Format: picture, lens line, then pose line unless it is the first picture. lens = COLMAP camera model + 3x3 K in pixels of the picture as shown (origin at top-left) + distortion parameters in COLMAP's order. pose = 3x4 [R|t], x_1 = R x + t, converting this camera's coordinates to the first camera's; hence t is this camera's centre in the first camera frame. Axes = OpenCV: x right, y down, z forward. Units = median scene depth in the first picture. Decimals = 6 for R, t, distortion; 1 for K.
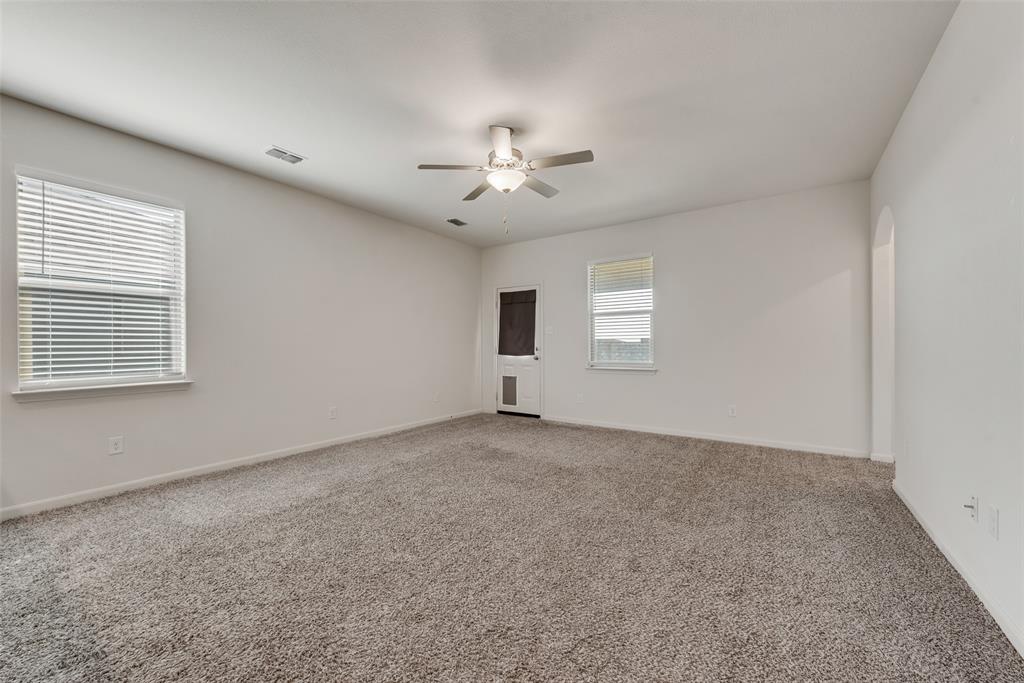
lens RADIAL K [[405.5, 0, 512.0], [0, 405.5, 341.5], [0, 0, 1]] dist [-0.000578, -0.000031]
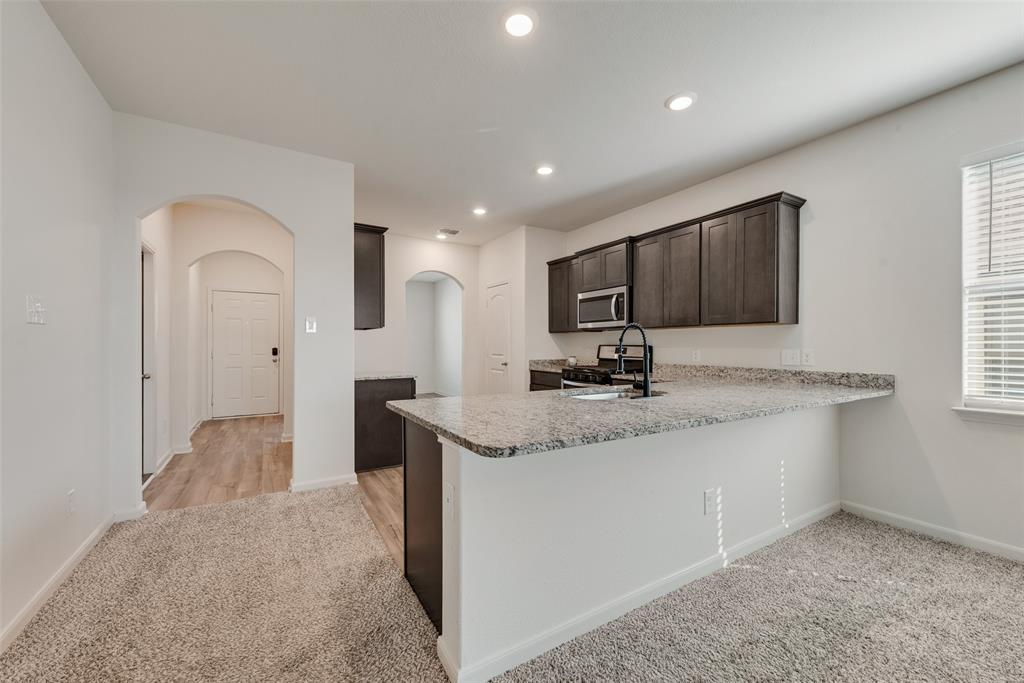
lens RADIAL K [[410.8, 0, 529.2], [0, 410.8, 347.4], [0, 0, 1]] dist [-0.000116, -0.000034]
pose [[-0.422060, 0.003072, -0.906563, 0.021581], [0.003565, 0.999992, 0.001729, -0.015118], [0.906561, -0.002502, -0.422067, 0.506844]]
